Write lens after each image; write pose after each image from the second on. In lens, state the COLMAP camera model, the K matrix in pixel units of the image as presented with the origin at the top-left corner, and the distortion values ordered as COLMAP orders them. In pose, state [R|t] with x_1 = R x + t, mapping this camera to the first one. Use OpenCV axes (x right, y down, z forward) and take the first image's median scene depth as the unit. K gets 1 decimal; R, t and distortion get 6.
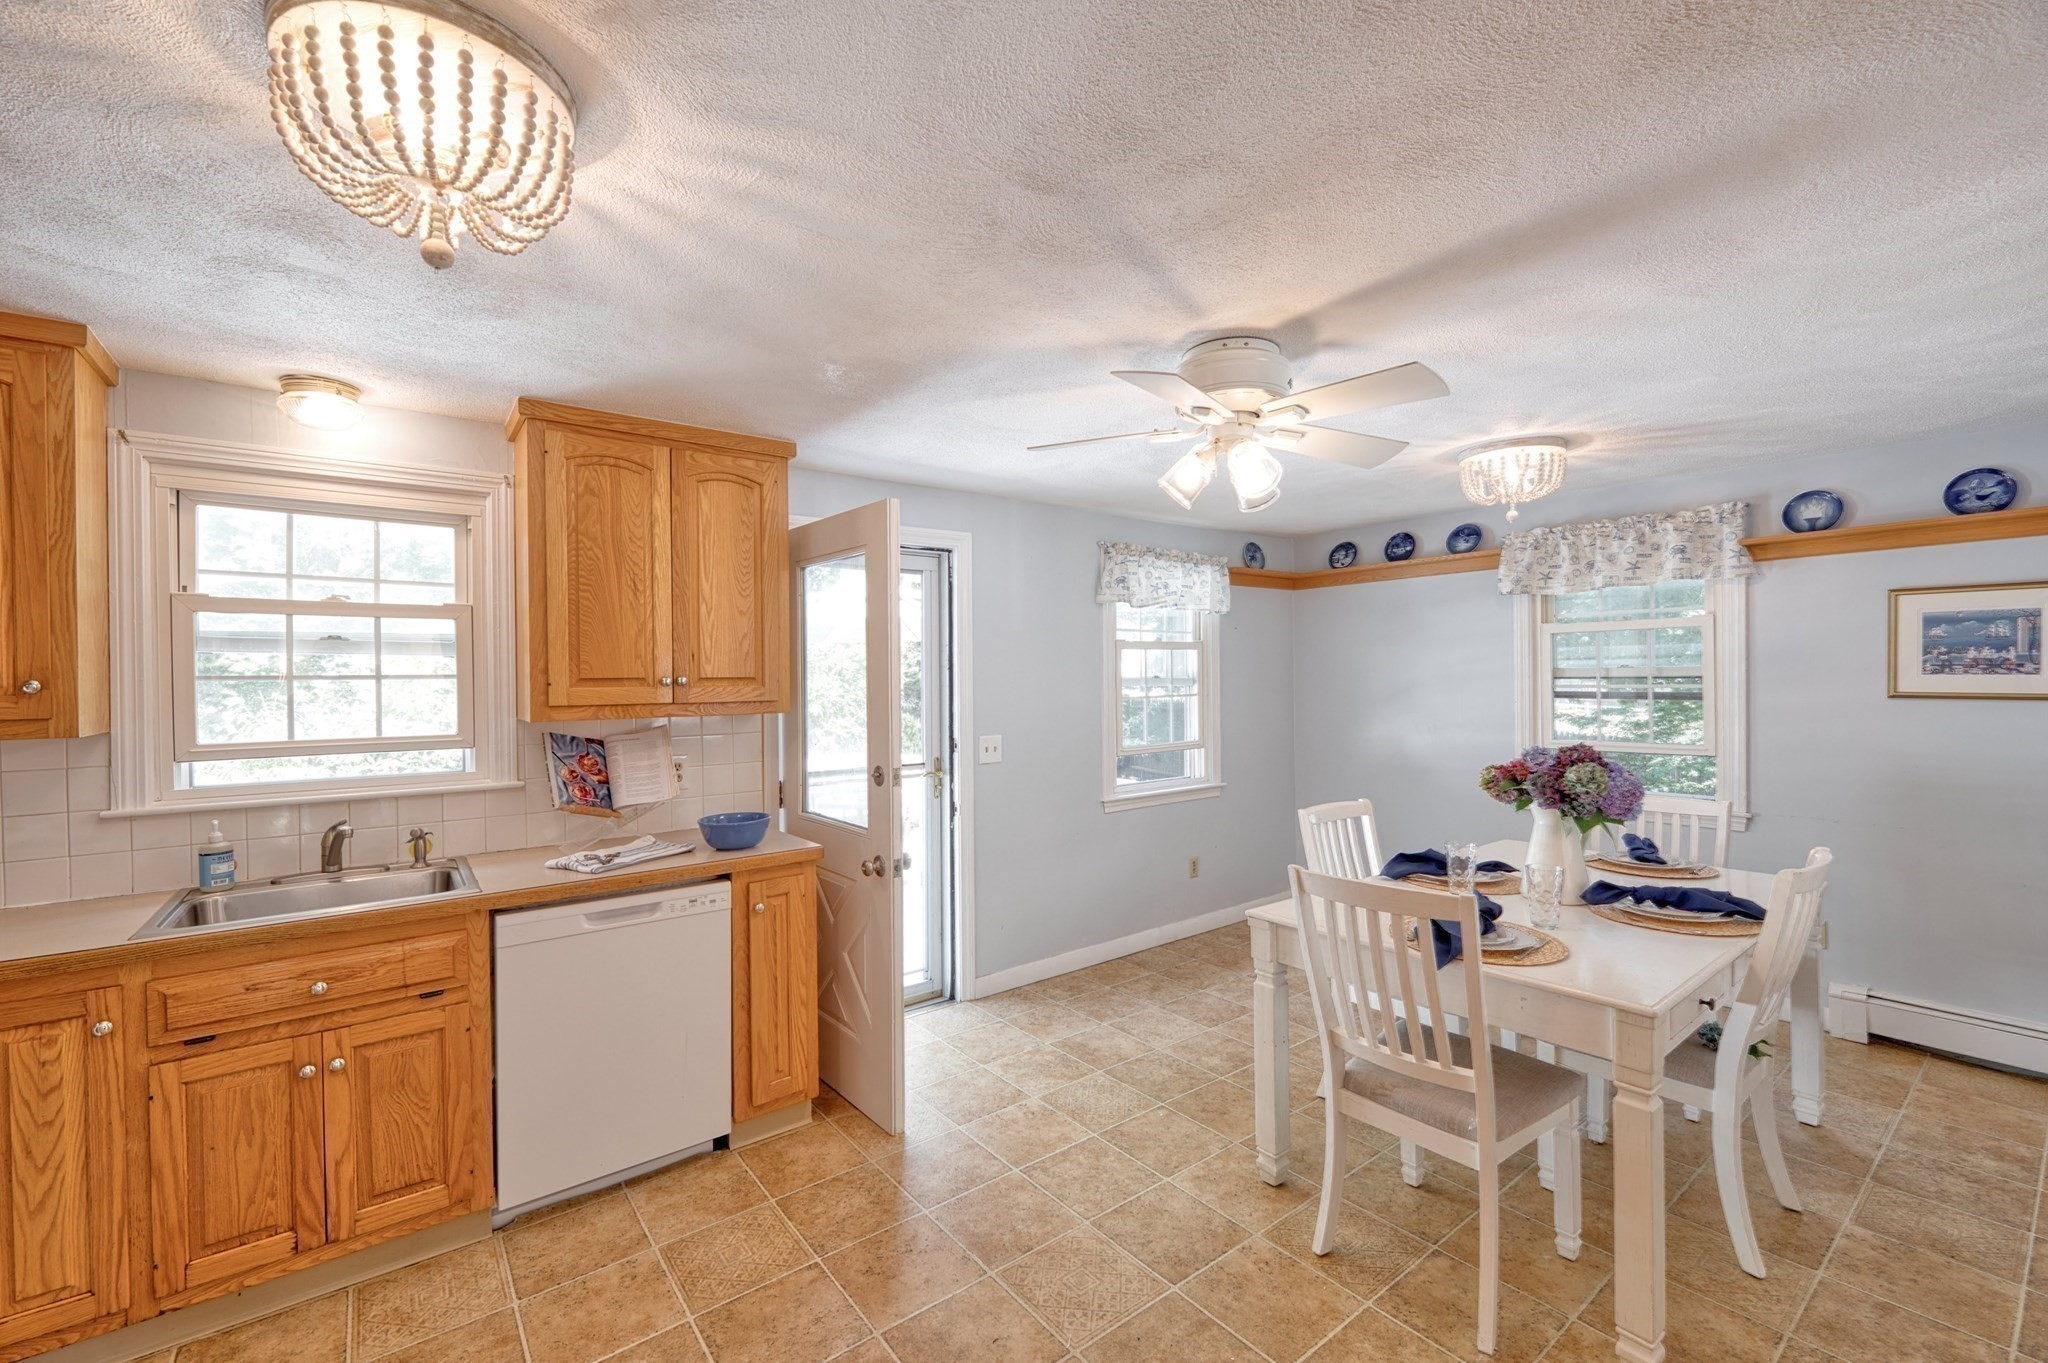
lens RADIAL K [[845.3, 0, 1024.5], [0, 845.3, 681.8], [0, 0, 1]] dist [-0.003231, -0.001098]
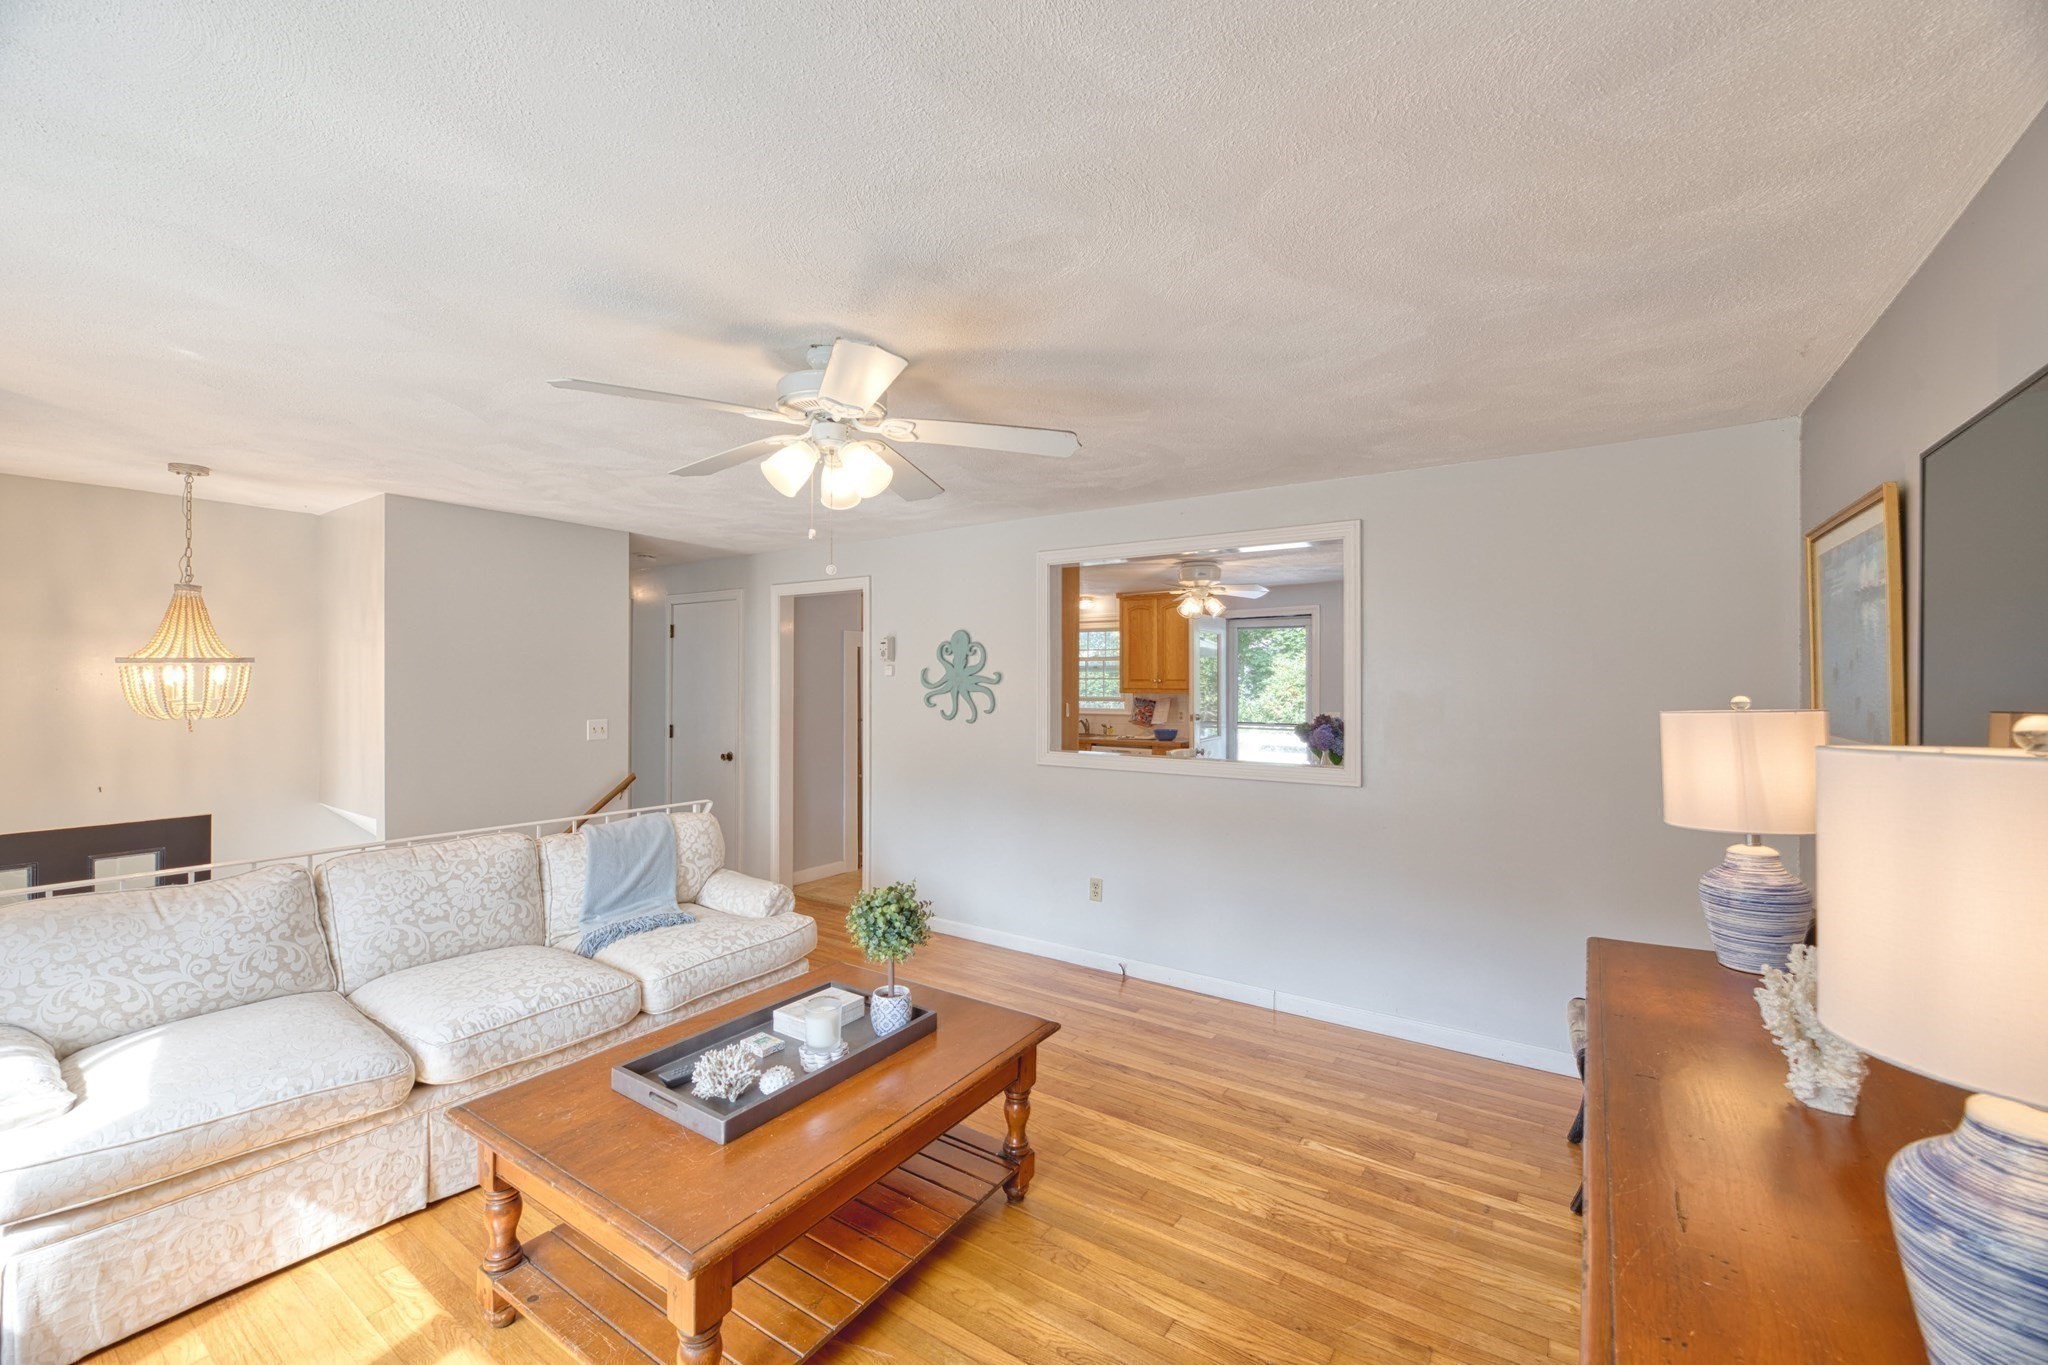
lens RADIAL K [[845.3, 0, 1023.1], [0, 845.3, 677.2], [0, 0, 1]] dist [-0.003231, -0.001098]
pose [[0.303354, 0.004923, -0.952865, 2.295708], [-0.008434, 0.999961, 0.002481, -0.018264], [0.952841, 0.007284, 0.303383, -0.316901]]
